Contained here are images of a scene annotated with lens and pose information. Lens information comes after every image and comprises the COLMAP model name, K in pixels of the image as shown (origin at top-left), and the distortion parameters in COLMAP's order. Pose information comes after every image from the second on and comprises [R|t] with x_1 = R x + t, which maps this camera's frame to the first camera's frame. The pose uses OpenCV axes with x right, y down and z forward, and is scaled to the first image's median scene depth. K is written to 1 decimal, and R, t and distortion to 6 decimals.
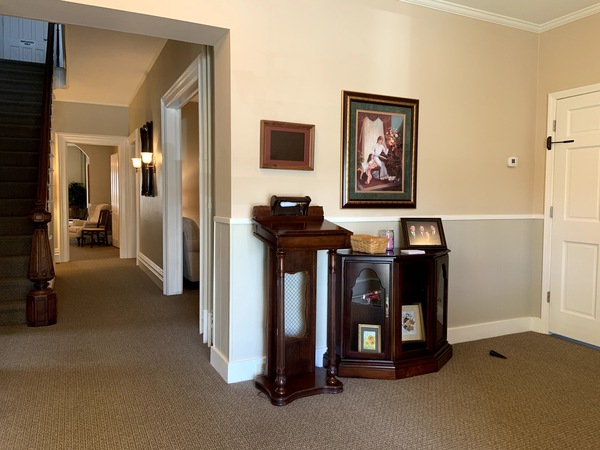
lens RADIAL K [[448.8, 0, 298.3], [0, 448.8, 220.5], [0, 0, 1]] dist [0.099283, -0.111114]
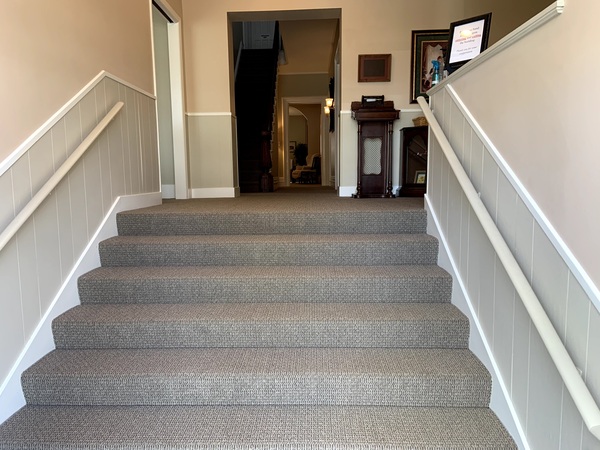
lens RADIAL K [[448.8, 0, 301.7], [0, 448.8, 223.2], [0, 0, 1]] dist [0.099283, -0.111114]
pose [[0.887494, 0.026946, -0.460031, 0.267594], [0.001625, 0.998100, 0.061597, 0.159055], [0.460817, -0.055414, 0.885764, -0.359629]]
